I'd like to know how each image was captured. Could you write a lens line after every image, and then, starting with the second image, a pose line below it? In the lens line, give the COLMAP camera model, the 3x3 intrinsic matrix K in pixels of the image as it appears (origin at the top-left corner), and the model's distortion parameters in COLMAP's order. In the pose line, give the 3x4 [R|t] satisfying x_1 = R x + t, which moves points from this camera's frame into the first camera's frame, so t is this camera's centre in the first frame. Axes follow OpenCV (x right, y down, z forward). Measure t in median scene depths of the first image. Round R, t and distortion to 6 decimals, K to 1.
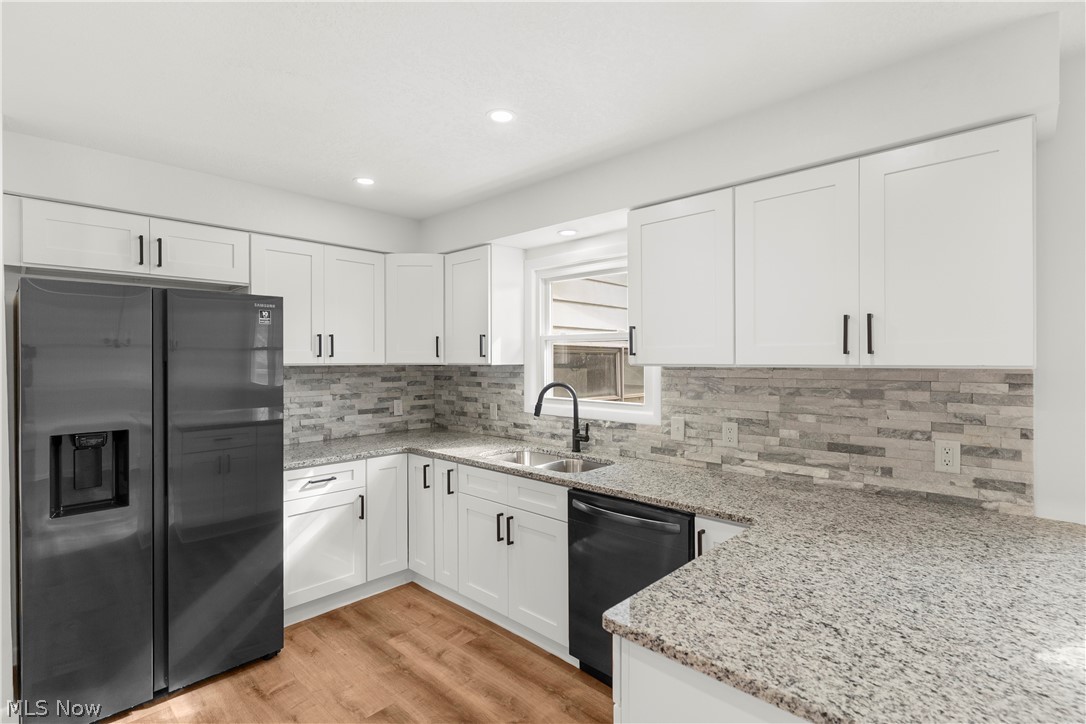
lens RADIAL K [[517.5, 0, 543.0], [0, 517.5, 362.0], [0, 0, 1]] dist [-0.000159, 0.000727]
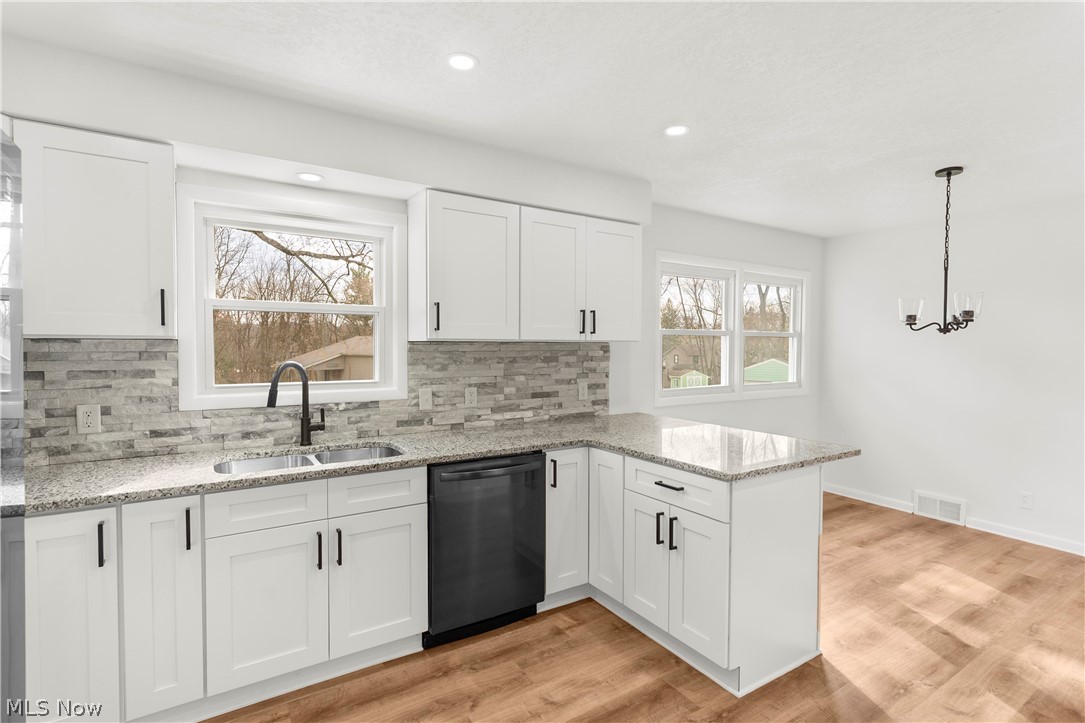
lens RADIAL K [[517.1, 0, 542.5], [0, 517.1, 361.5], [0, 0, 1]] dist [-0.000159, 0.000727]
pose [[0.247993, -0.026487, 0.968400, -0.814524], [0.000546, 0.999630, 0.027201, 0.022360], [-0.968762, -0.006217, 0.247916, 0.550426]]
